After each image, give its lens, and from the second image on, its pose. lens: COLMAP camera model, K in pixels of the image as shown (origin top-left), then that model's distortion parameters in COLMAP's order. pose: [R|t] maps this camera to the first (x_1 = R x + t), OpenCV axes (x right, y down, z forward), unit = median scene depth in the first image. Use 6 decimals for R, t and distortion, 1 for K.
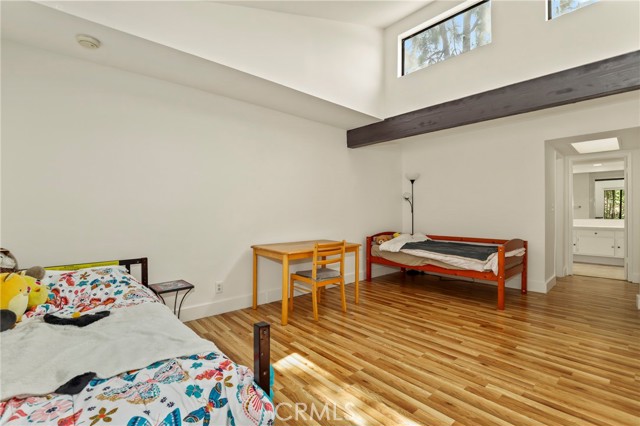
lens RADIAL K [[295.4, 0, 322.3], [0, 295.4, 212.9], [0, 0, 1]] dist [-0.027226, 0.005595]
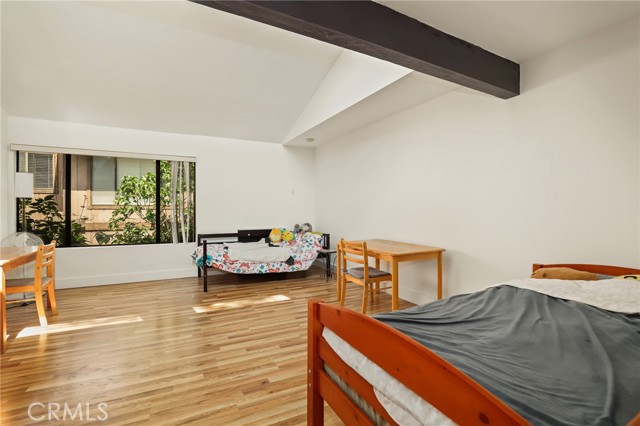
lens RADIAL K [[295.4, 0, 322.6], [0, 295.4, 211.0], [0, 0, 1]] dist [-0.027226, 0.005595]
pose [[-0.250329, 0.004825, -0.968149, 1.419187], [-0.002383, 0.999981, 0.005600, -0.011775], [0.968158, 0.003709, -0.250313, 1.574366]]
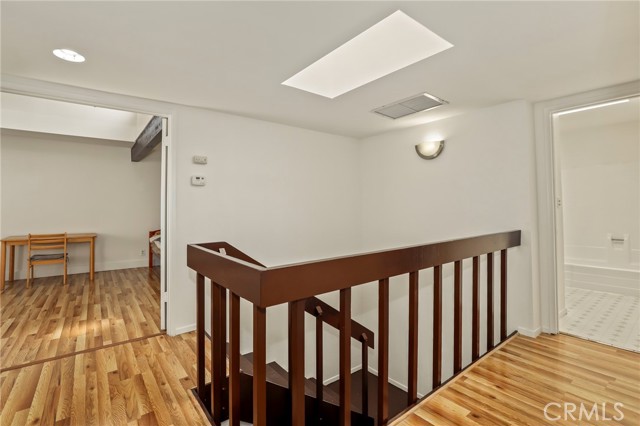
lens RADIAL K [[295.4, 0, 319.8], [0, 295.4, 209.1], [0, 0, 1]] dist [-0.027226, 0.005595]
pose [[0.998153, 0.004526, -0.060579, 1.948087], [-0.004764, 0.999981, -0.003790, -0.025375], [0.060560, 0.004072, 0.998156, -0.430766]]
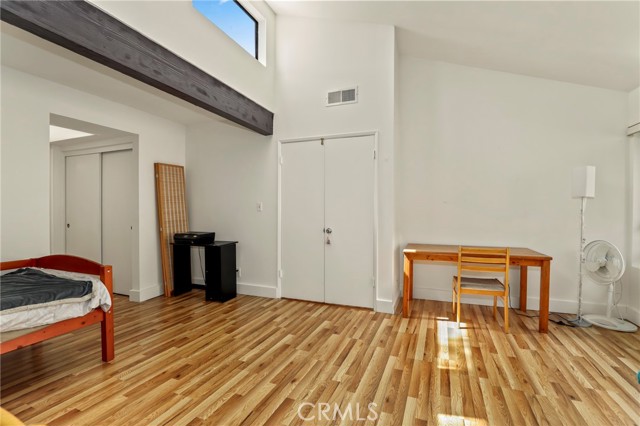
lens RADIAL K [[295.4, 0, 322.9], [0, 295.4, 213.4], [0, 0, 1]] dist [-0.027226, 0.005595]
pose [[-0.448922, -0.004129, 0.893561, -0.278209], [0.002689, 0.999979, 0.005972, -0.009355], [-0.893567, 0.005083, -0.448901, 1.215950]]
